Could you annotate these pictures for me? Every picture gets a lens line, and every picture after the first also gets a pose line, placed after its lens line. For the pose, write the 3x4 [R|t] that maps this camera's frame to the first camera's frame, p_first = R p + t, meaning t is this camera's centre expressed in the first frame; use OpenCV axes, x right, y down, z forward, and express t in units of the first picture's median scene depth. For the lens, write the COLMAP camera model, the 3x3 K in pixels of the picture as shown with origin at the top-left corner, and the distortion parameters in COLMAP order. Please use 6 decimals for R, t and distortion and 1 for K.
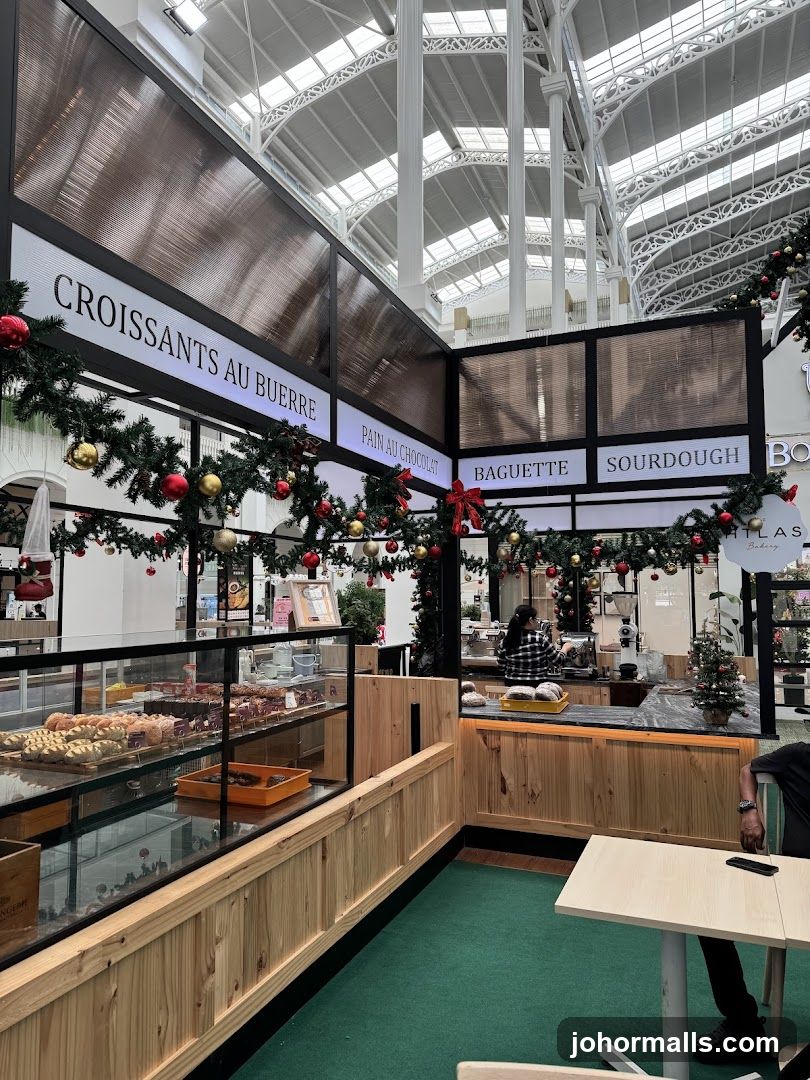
lens RADIAL K [[764.4, 0, 376.0], [0, 764.4, 549.6], [0, 0, 1]] dist [0.098612, -0.080862]
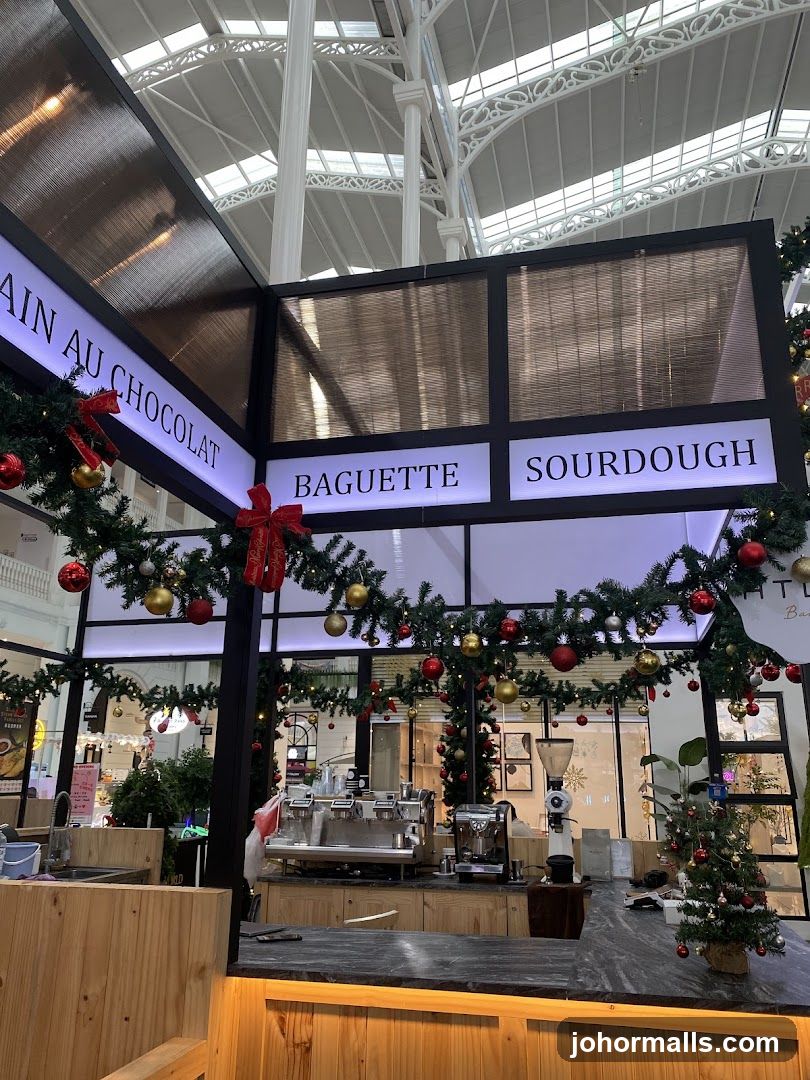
lens RADIAL K [[849.9, 0, 405.0], [0, 849.9, 540.0], [0, 0, 1]] dist [0.048293, -0.008844]
pose [[0.983892, 0.063160, 0.167233, 0.106003], [-0.026743, 0.976980, -0.211648, 0.064914], [-0.176751, 0.203766, 0.962932, 0.404408]]
